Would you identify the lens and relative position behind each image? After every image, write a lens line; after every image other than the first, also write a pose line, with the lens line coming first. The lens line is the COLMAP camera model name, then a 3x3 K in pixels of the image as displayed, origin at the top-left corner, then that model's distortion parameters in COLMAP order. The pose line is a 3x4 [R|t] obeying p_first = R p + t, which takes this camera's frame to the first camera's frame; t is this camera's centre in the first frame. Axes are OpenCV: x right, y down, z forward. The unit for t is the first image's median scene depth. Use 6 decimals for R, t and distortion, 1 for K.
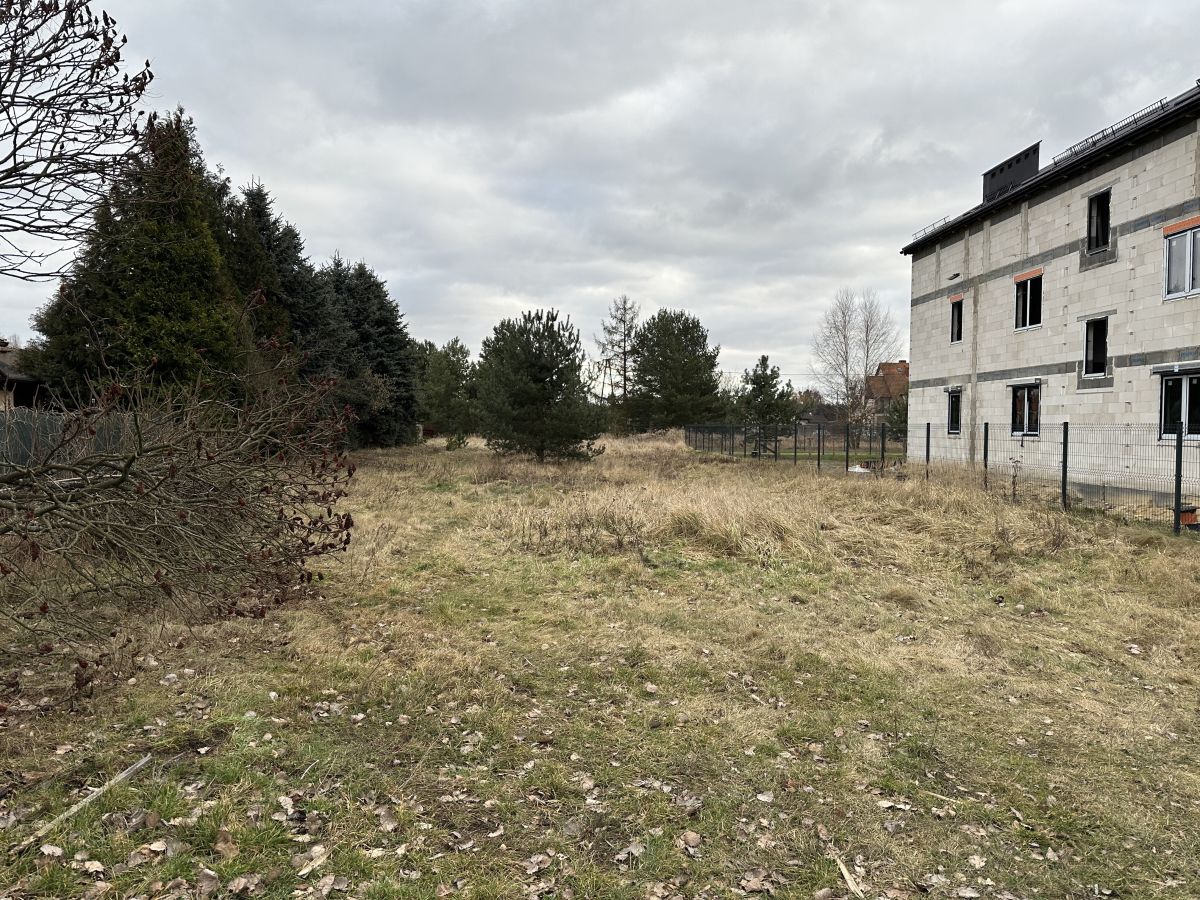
lens RADIAL K [[834.0, 0, 600.5], [0, 834.0, 456.5], [0, 0, 1]] dist [0.173945, -0.335885]
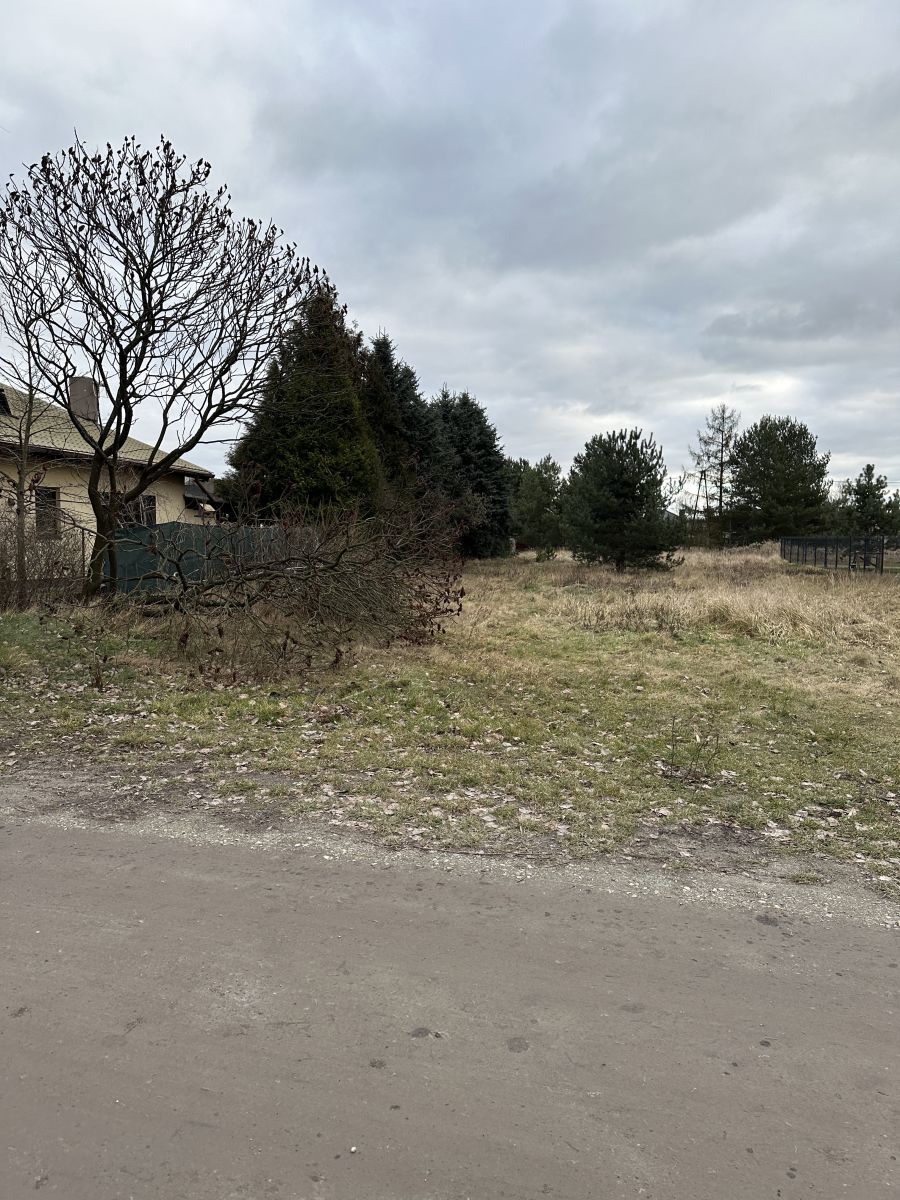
lens RADIAL K [[834.0, 0, 450.0], [0, 834.0, 600.0], [0, 0, 1]] dist [0.173945, -0.335885]
pose [[0.958775, 0.020259, -0.283442, 0.035791], [-0.010646, 0.999316, 0.035412, 0.009957], [0.283966, -0.030935, 0.958335, -0.146017]]
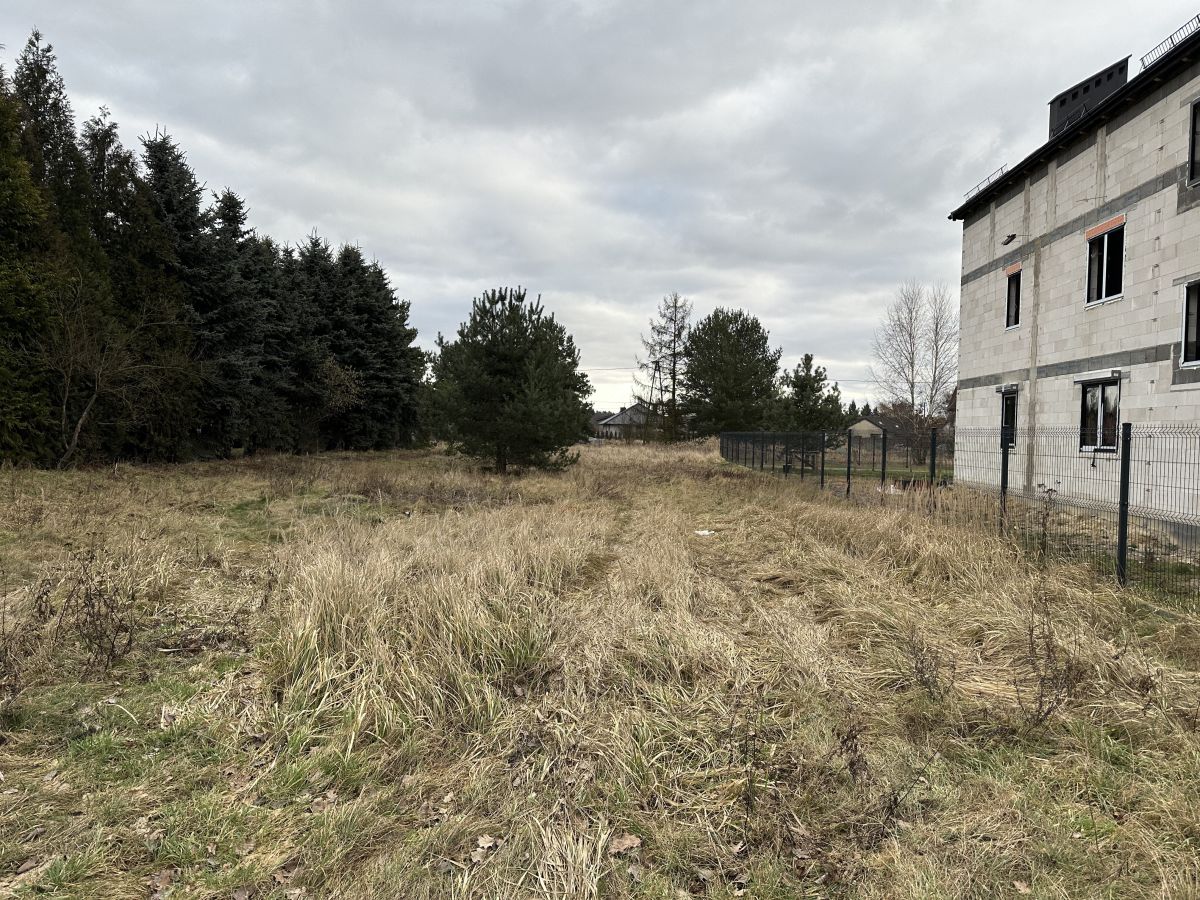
lens RADIAL K [[861.1, 0, 596.4], [0, 861.1, 429.5], [0, 0, 1]] dist [0.227615, -0.260097]
pose [[0.995052, 0.021422, -0.097019, 0.150814], [-0.025557, 0.998808, -0.041580, -0.000663], [0.096013, 0.043854, 0.994414, 0.207640]]
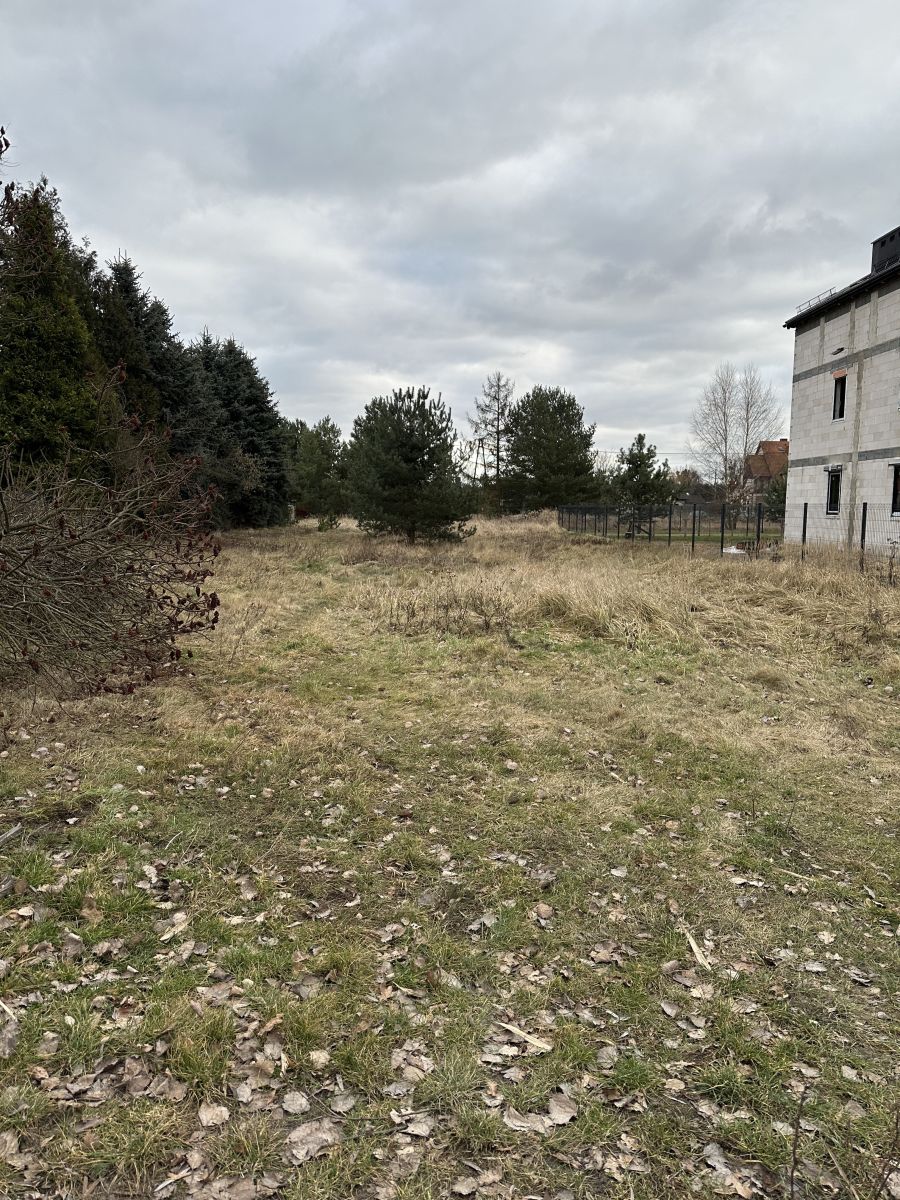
lens RADIAL K [[834.0, 0, 450.0], [0, 834.0, 600.0], [0, 0, 1]] dist [0.173945, -0.335885]
pose [[0.999606, 0.004351, -0.027738, 0.002901], [-0.002289, 0.997262, 0.073919, 0.000429], [0.027983, -0.073826, 0.996878, 0.001588]]
